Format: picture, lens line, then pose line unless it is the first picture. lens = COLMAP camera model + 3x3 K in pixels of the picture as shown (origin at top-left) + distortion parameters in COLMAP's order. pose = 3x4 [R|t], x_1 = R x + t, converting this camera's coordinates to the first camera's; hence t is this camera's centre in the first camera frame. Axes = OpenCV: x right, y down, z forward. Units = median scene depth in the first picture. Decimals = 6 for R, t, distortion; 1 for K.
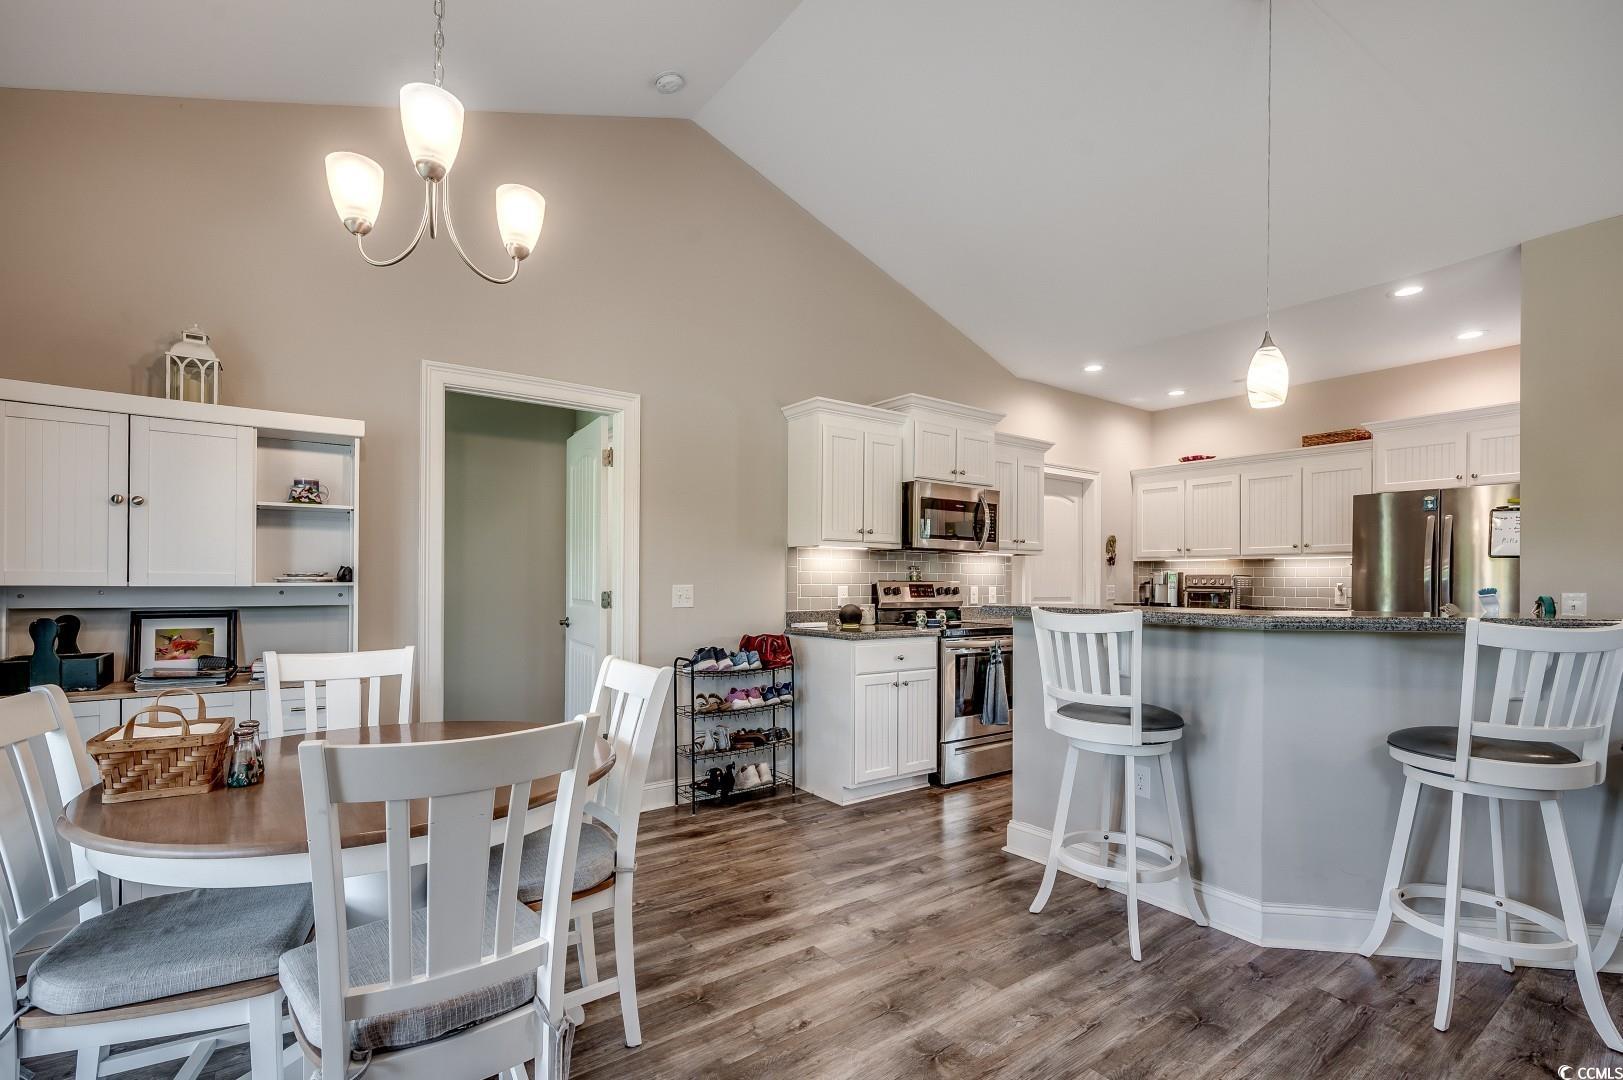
lens RADIAL K [[738.8, 0, 815.4], [0, 738.8, 583.2], [0, 0, 1]] dist [0.005589, -0.001622]
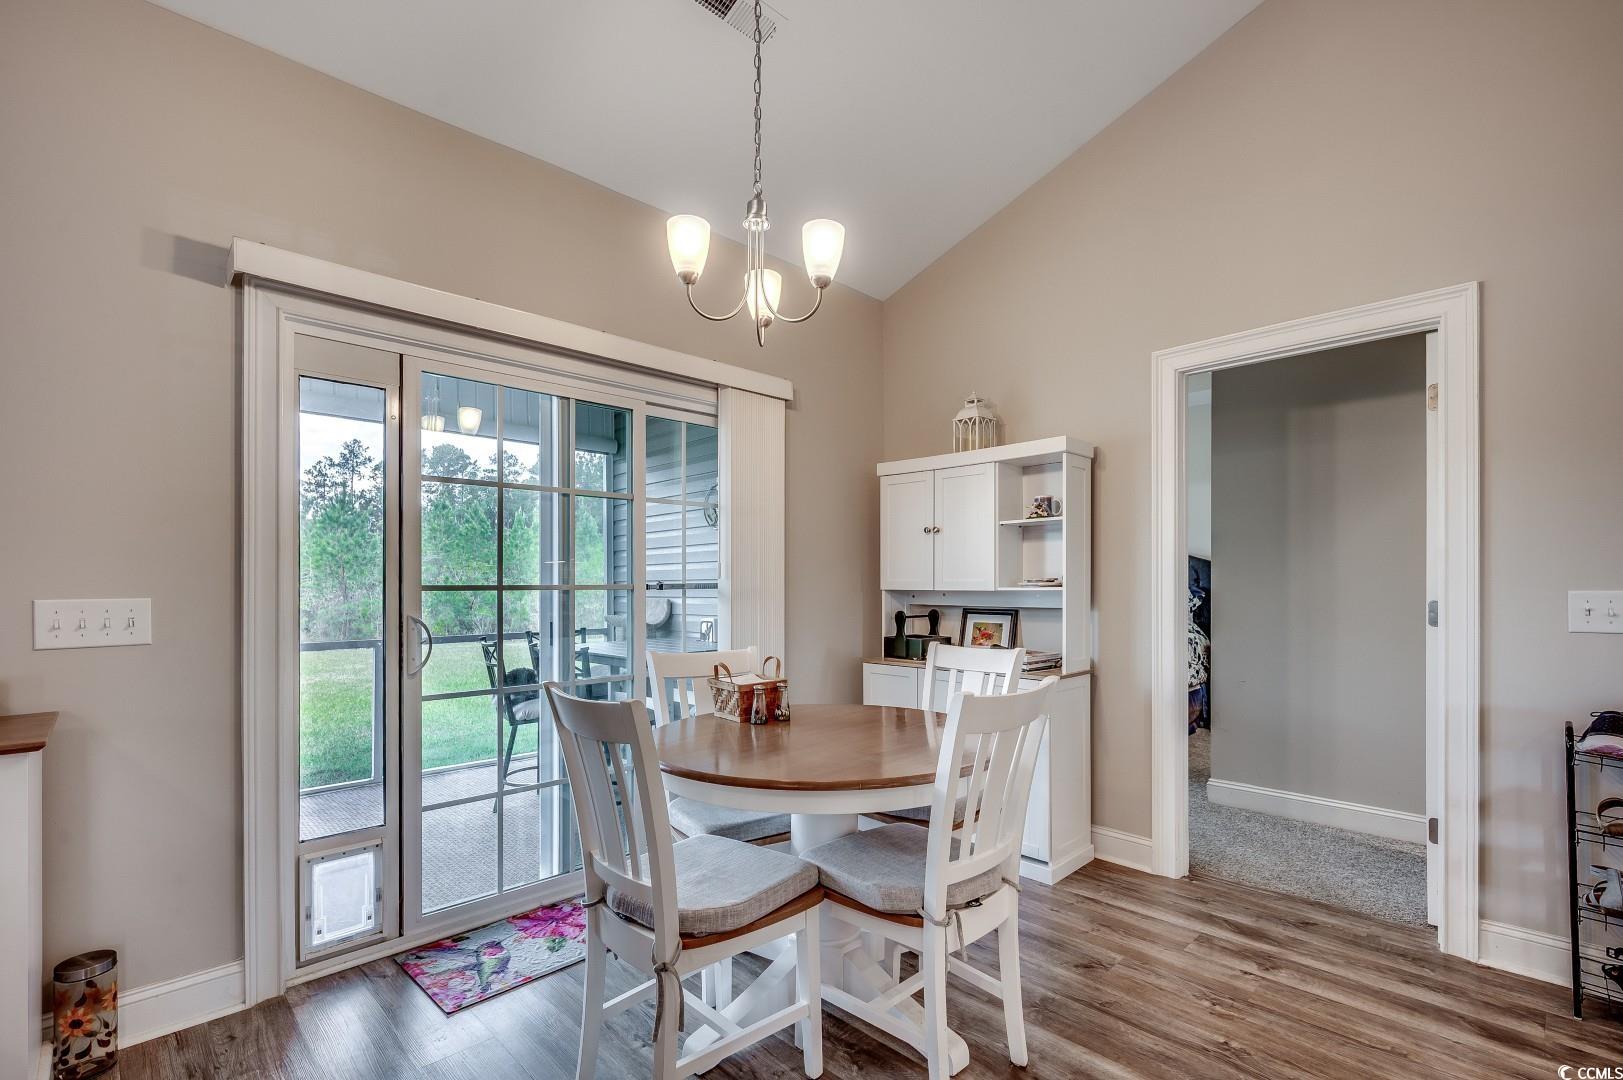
lens RADIAL K [[740.2, 0, 809.0], [0, 740.2, 581.5], [0, 0, 1]] dist [-0.002691, -0.000165]
pose [[0.133700, -0.009109, -0.990980, 0.288378], [0.000266, 0.999958, -0.009156, 0.000253], [0.991022, 0.000961, 0.133697, 0.361645]]
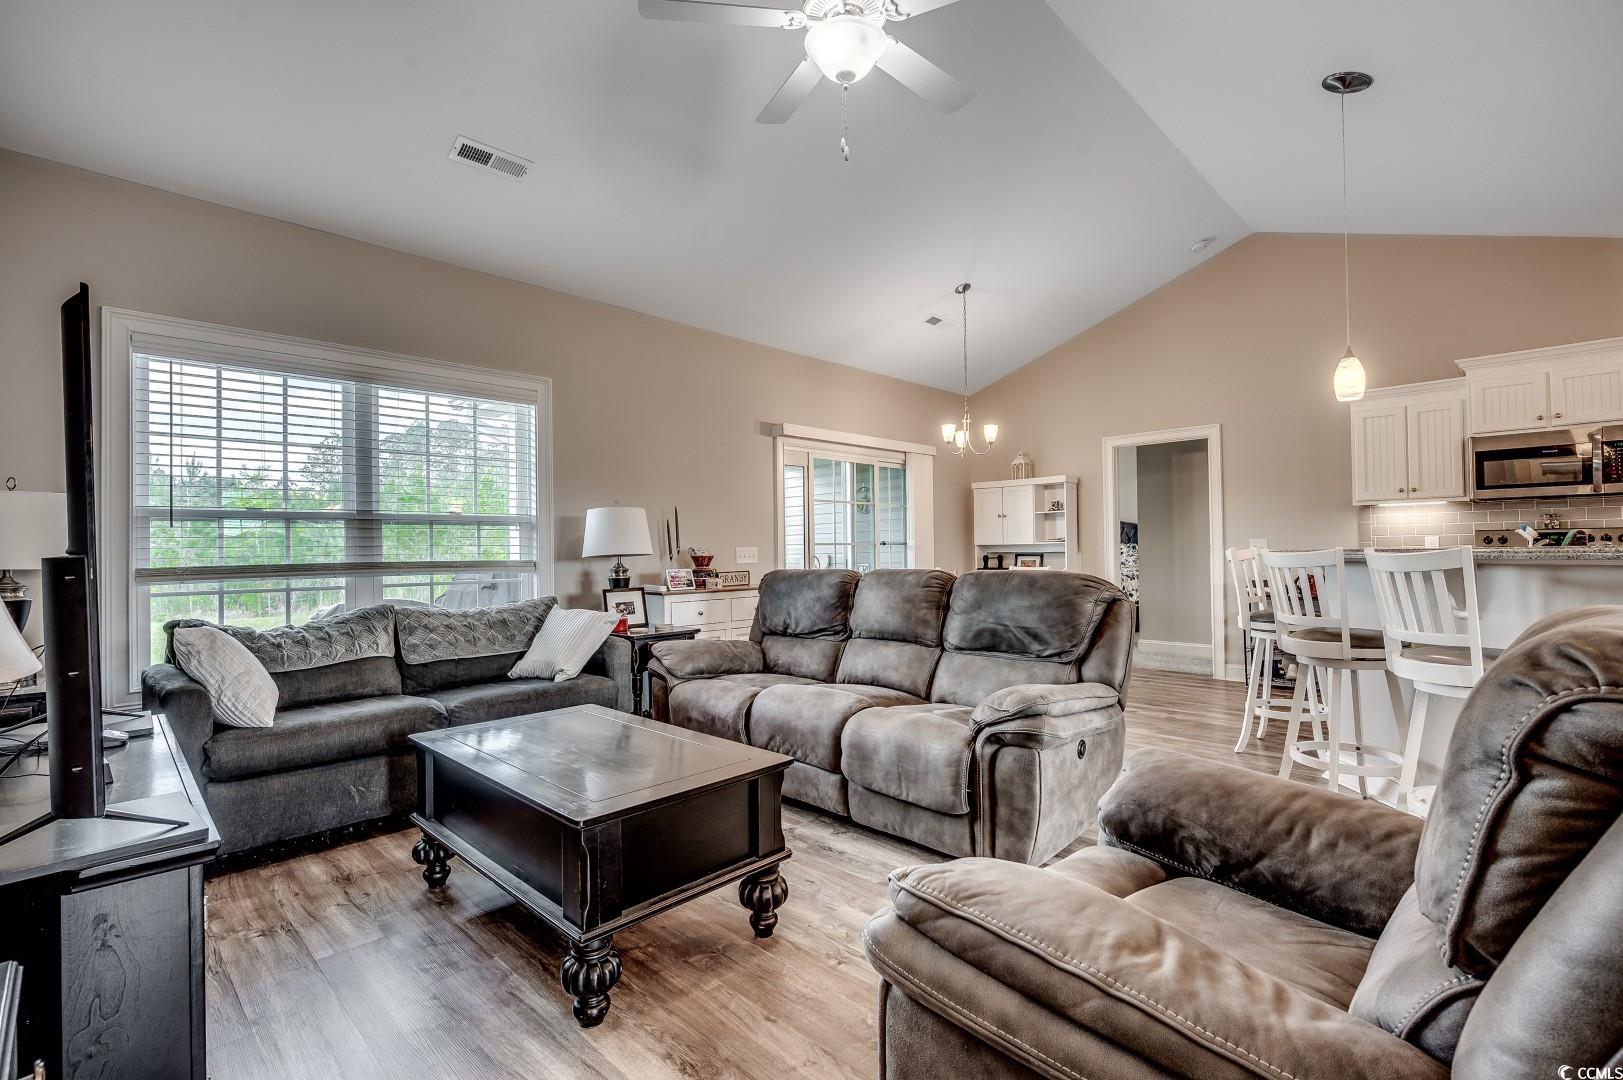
lens RADIAL K [[738.8, 0, 819.5], [0, 738.8, 541.1], [0, 0, 1]] dist [0.005589, -0.001622]
pose [[0.163157, -0.022213, -0.986350, 1.202172], [0.013571, 0.999702, -0.020269, 0.025791], [0.986507, -0.010079, 0.163410, -0.139128]]
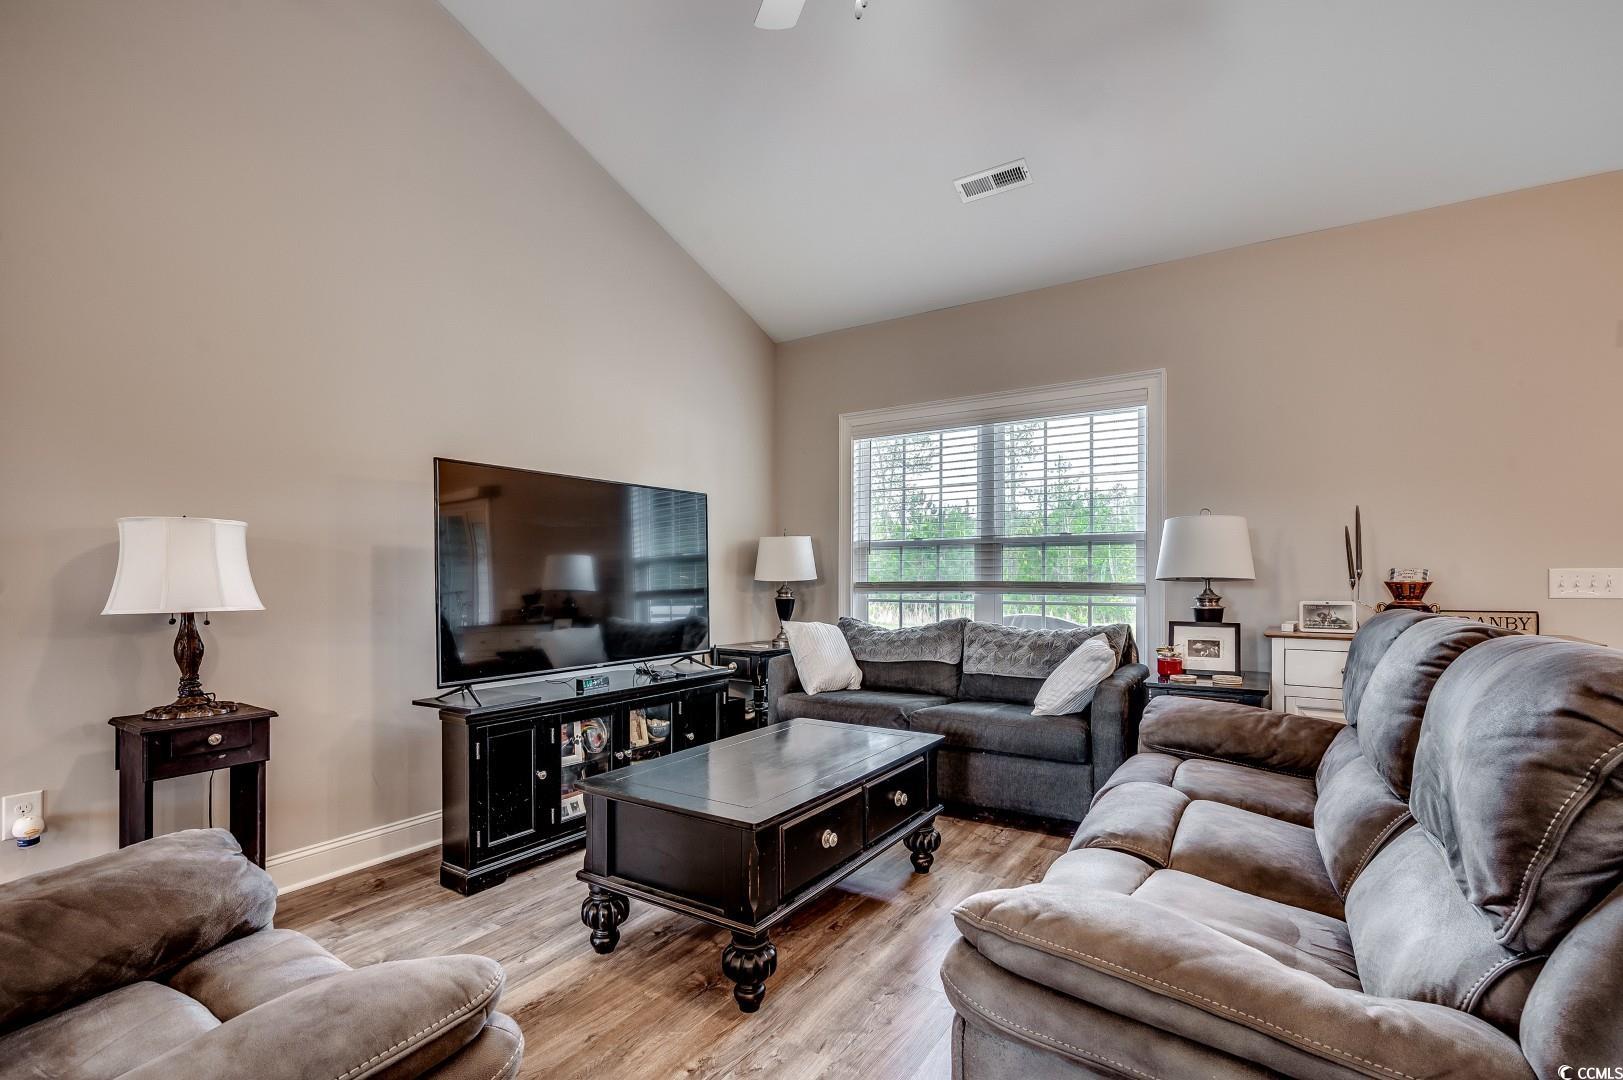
lens RADIAL K [[738.8, 0, 813.8], [0, 738.8, 575.2], [0, 0, 1]] dist [0.005589, -0.001622]
pose [[-0.929868, -0.004099, -0.367871, 0.789161], [-0.004623, 0.999989, 0.000544, 0.017444], [0.367865, 0.002206, -0.929877, 0.383468]]
